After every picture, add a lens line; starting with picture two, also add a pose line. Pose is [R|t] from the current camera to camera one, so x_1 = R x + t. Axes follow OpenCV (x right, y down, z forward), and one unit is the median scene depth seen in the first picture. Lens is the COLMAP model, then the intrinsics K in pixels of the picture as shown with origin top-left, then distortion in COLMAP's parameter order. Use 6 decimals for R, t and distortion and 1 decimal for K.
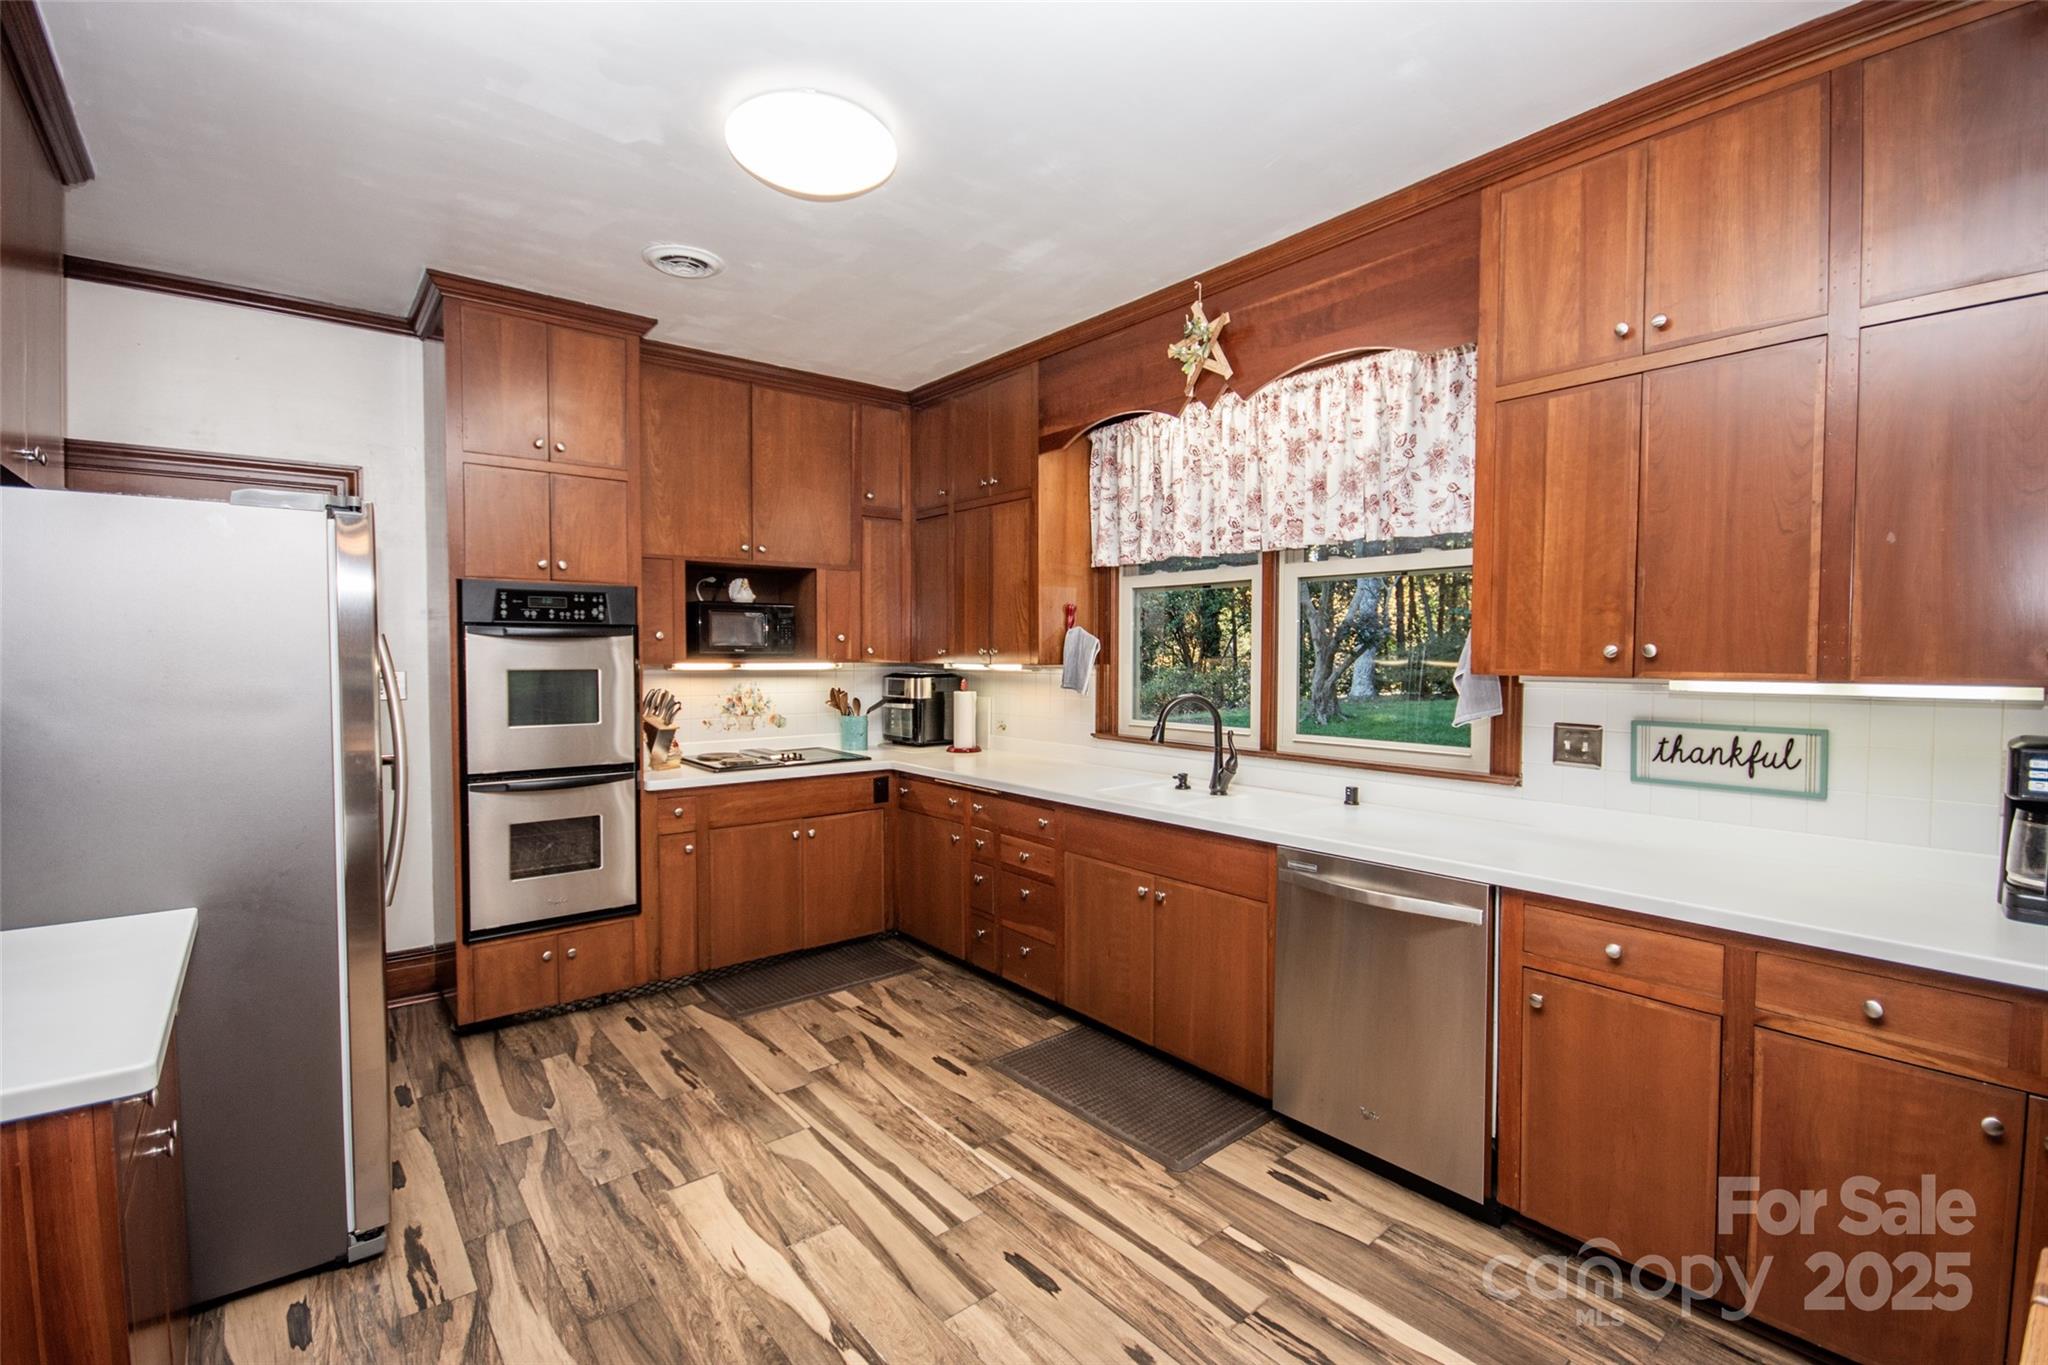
lens RADIAL K [[927.2, 0, 1024.0], [0, 927.2, 682.5], [0, 0, 1]] dist [-0.000160, -0.001267]
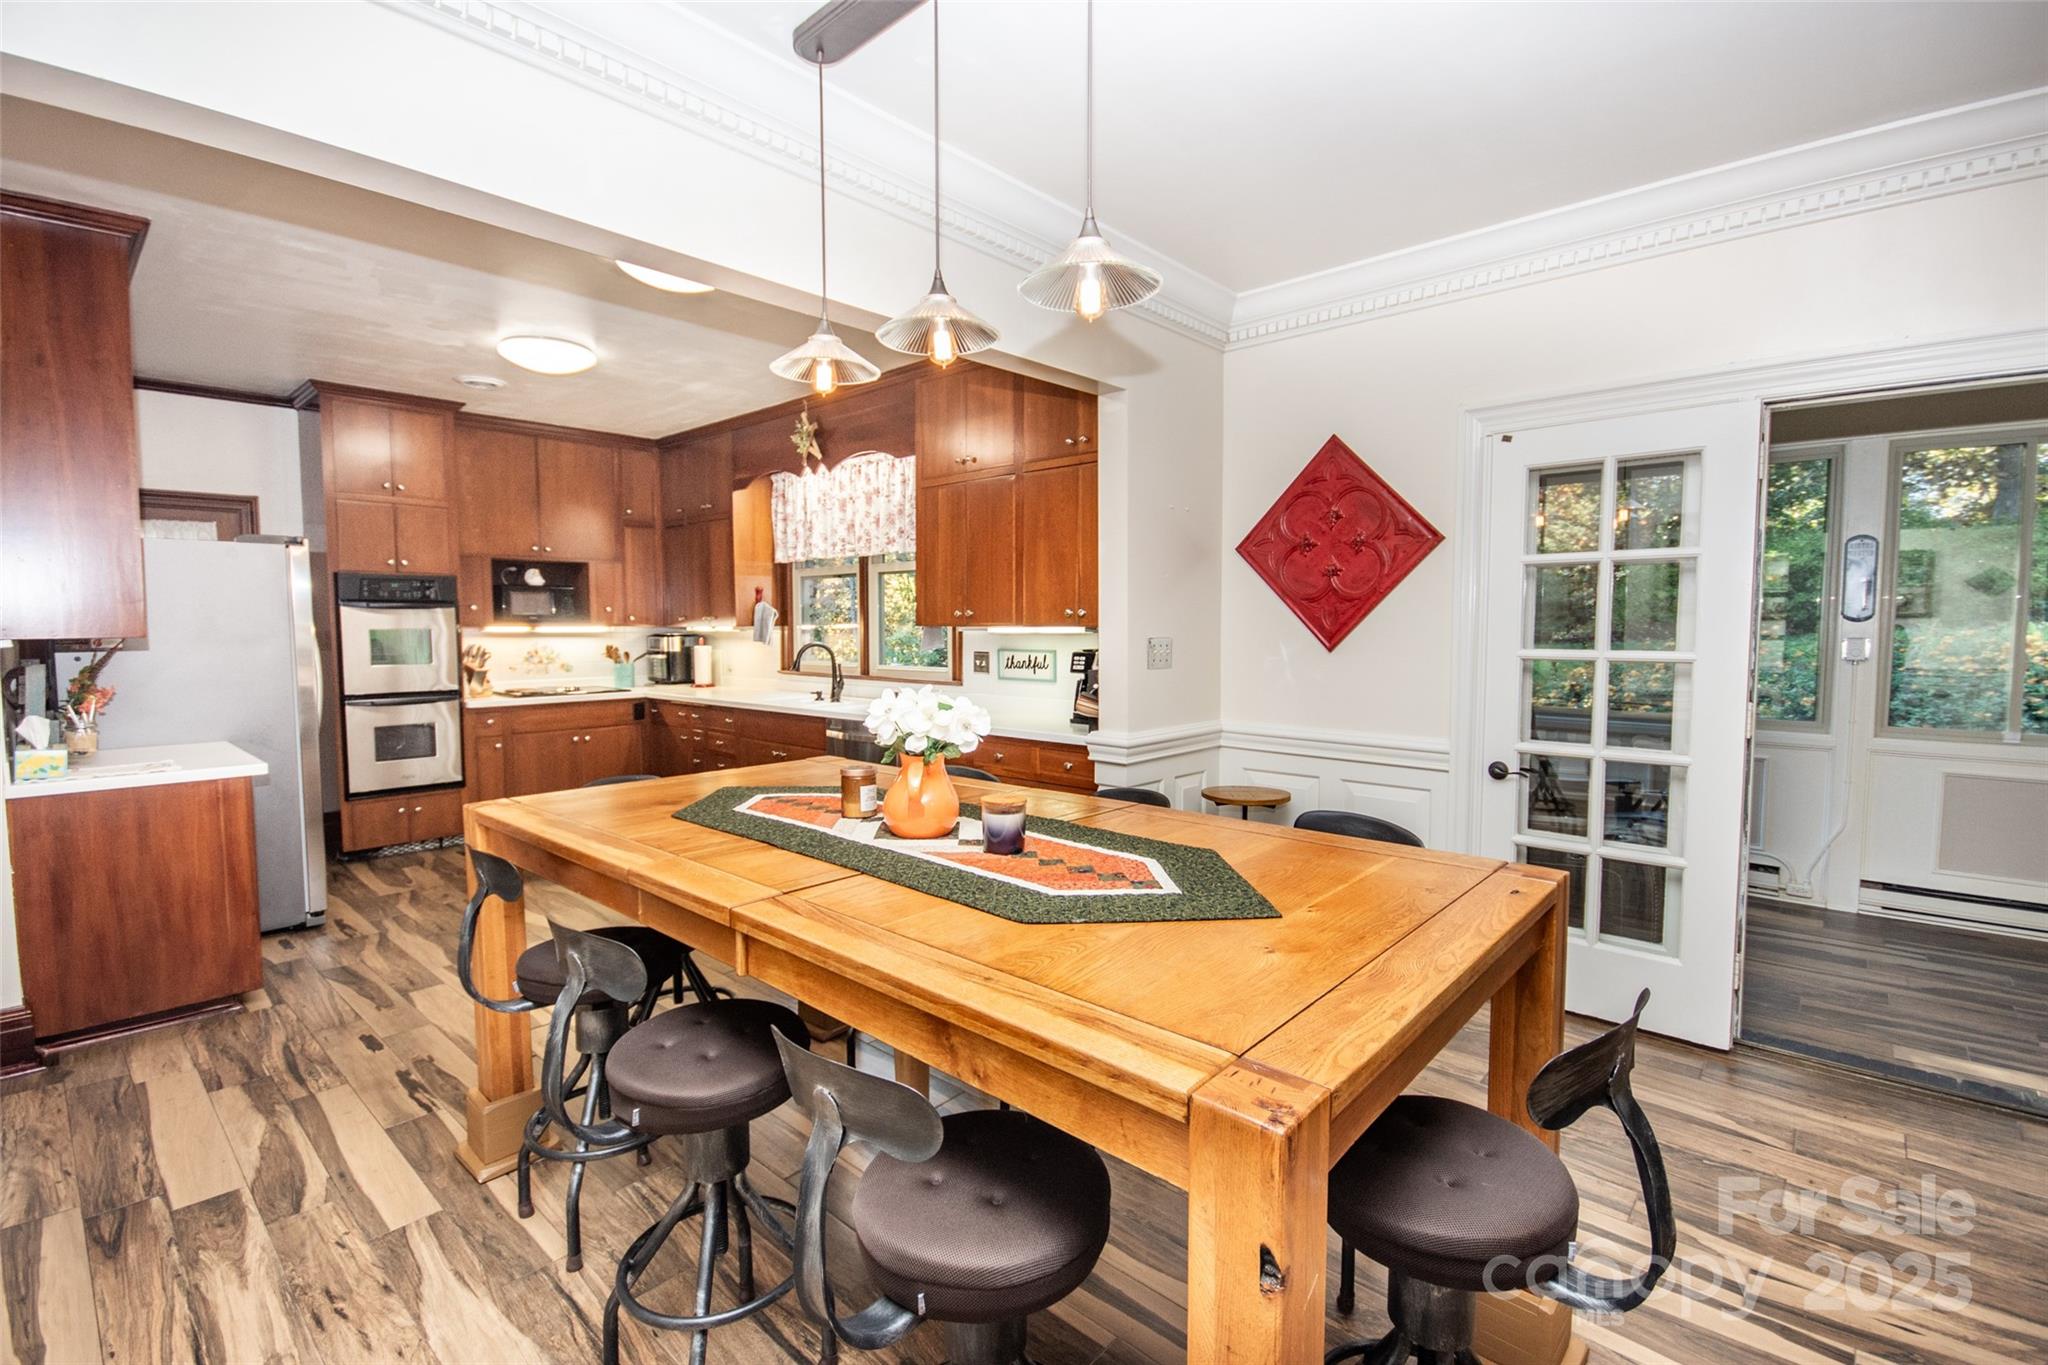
lens RADIAL K [[927.2, 0, 1024.0], [0, 927.2, 682.5], [0, 0, 1]] dist [-0.000160, -0.001267]
pose [[0.988906, -0.014279, 0.147858, 0.270161], [0.009955, 0.999502, 0.029947, 0.034928], [-0.148212, -0.028143, 0.988555, -0.633686]]
